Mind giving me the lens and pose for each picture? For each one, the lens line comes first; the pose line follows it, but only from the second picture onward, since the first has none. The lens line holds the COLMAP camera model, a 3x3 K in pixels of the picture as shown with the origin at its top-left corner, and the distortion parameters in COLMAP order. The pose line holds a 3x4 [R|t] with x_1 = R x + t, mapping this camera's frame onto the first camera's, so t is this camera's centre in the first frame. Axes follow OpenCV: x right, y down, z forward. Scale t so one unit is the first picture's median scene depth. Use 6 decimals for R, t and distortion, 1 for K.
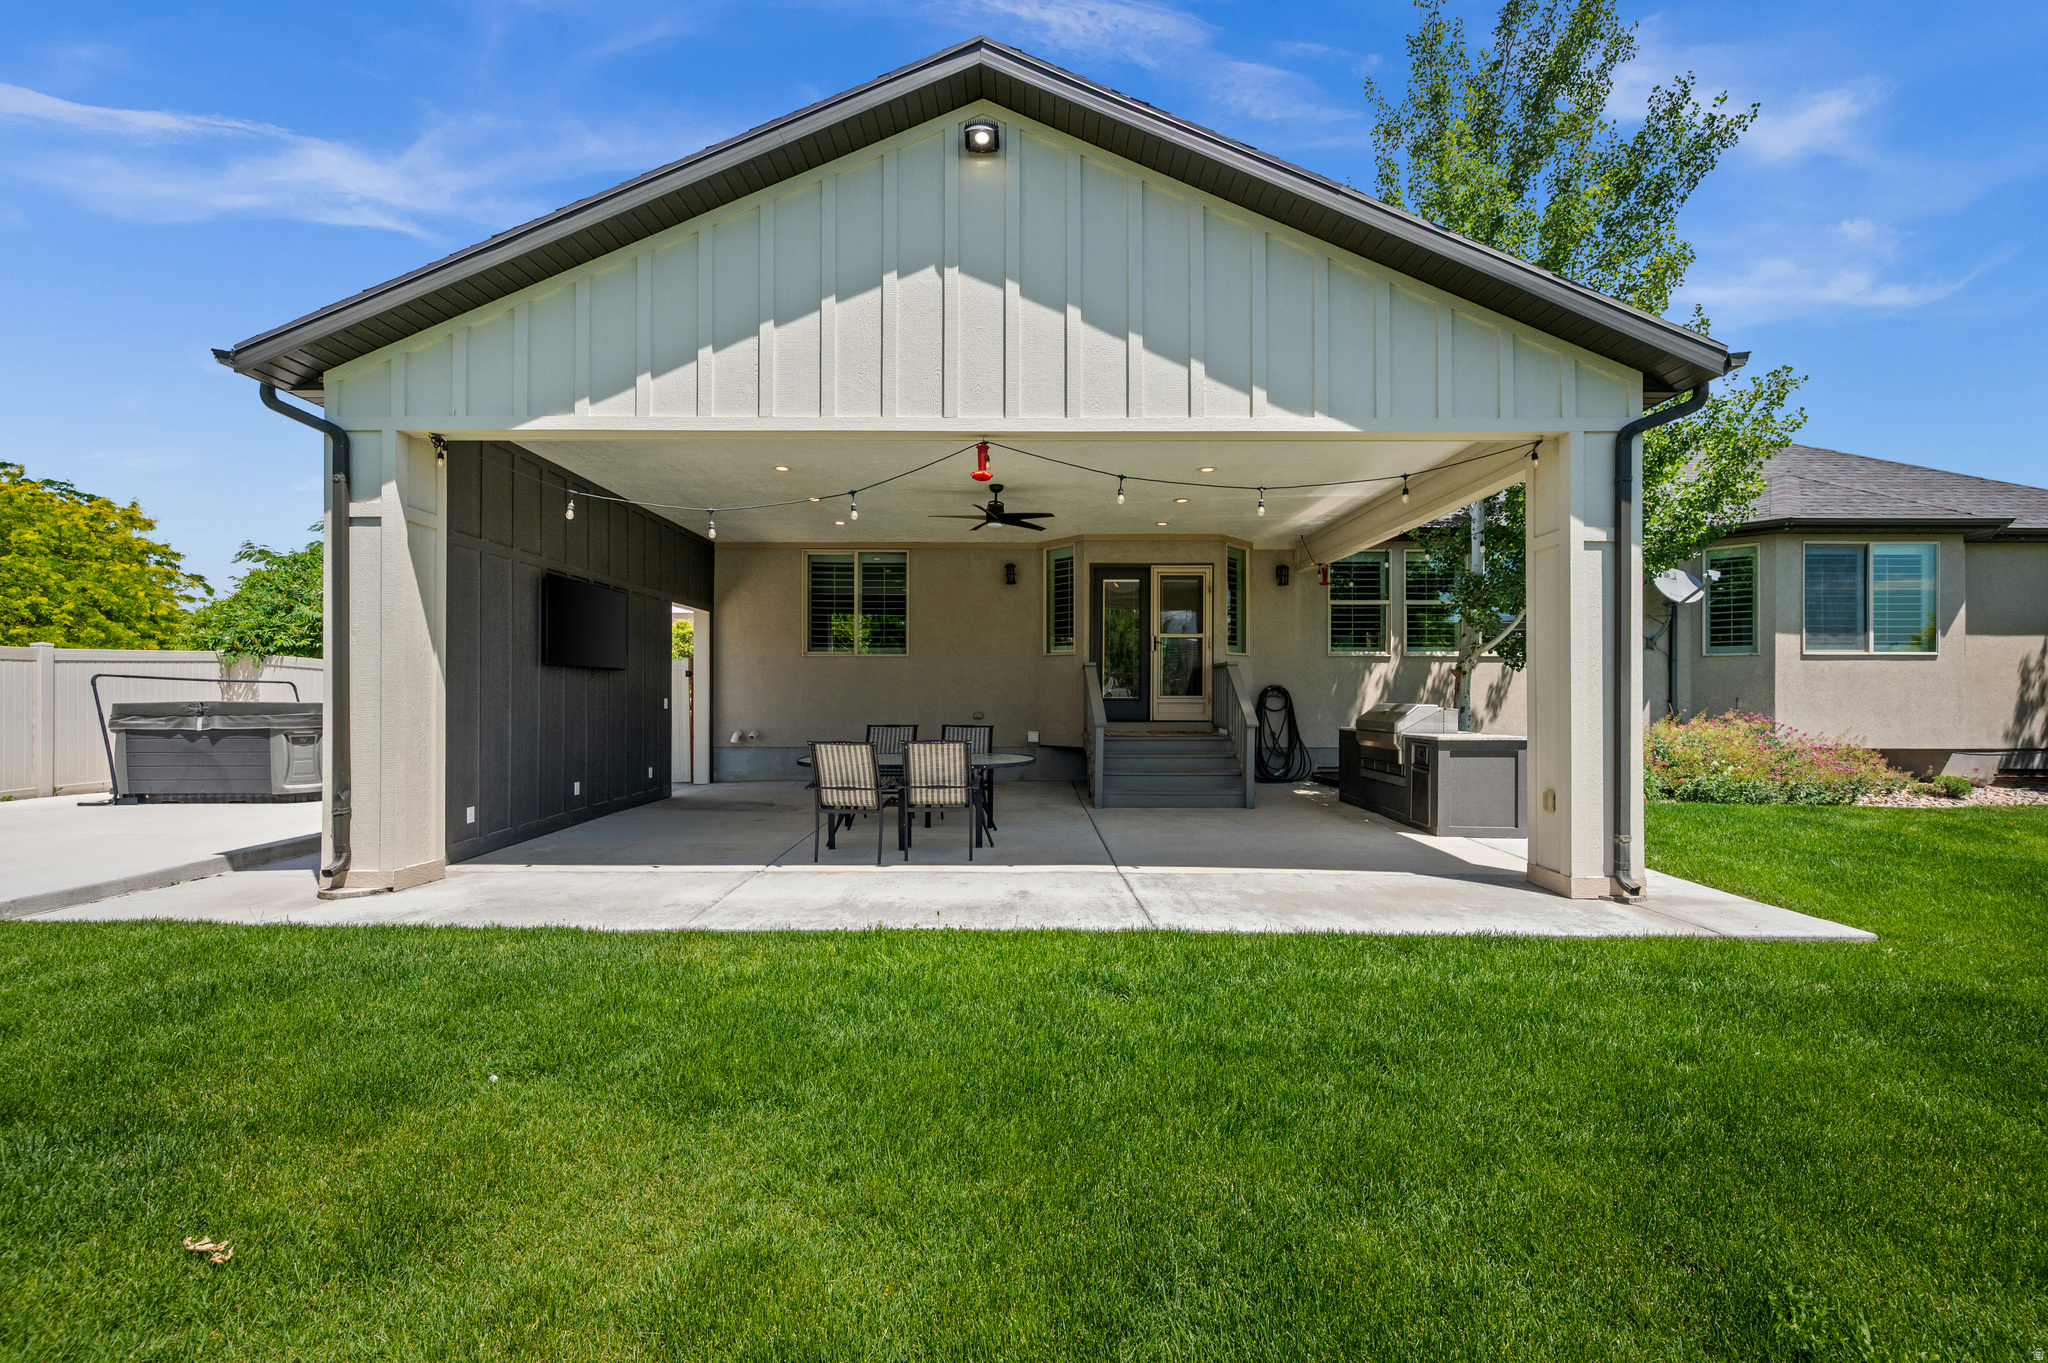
lens RADIAL K [[817.1, 0, 1020.1], [0, 817.1, 693.4], [0, 0, 1]] dist [-0.004014, 0.000289]
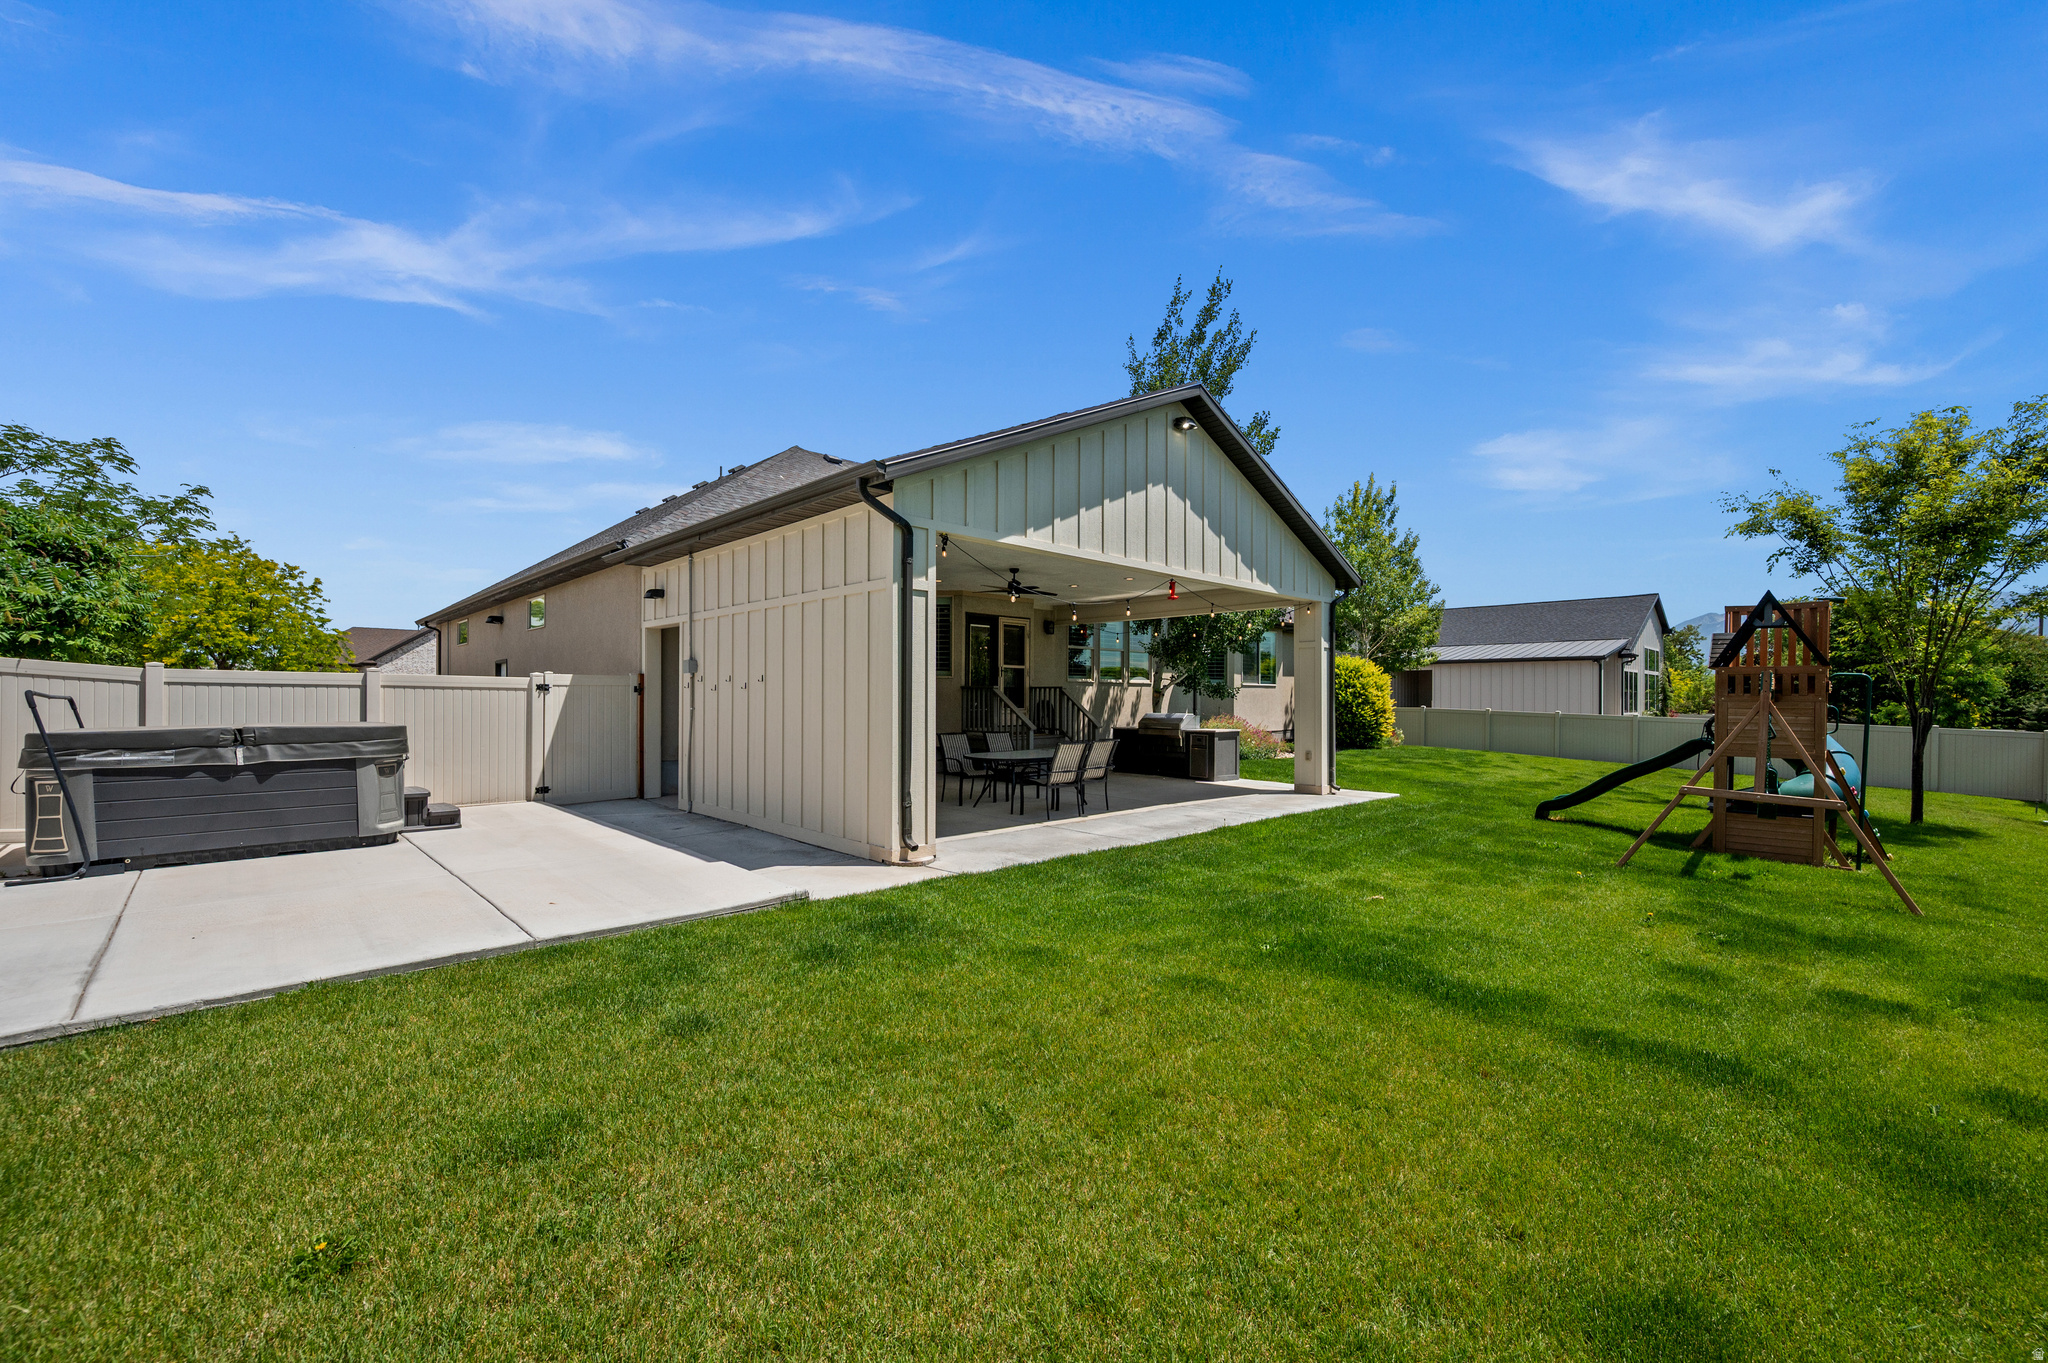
lens RADIAL K [[817.1, 0, 1039.1], [0, 817.1, 700.9], [0, 0, 1]] dist [-0.004014, 0.000289]
pose [[0.706447, -0.000359, 0.707766, -1.165190], [-0.004978, 0.999973, 0.005475, -0.026045], [-0.707749, -0.007391, 0.706426, -0.087344]]
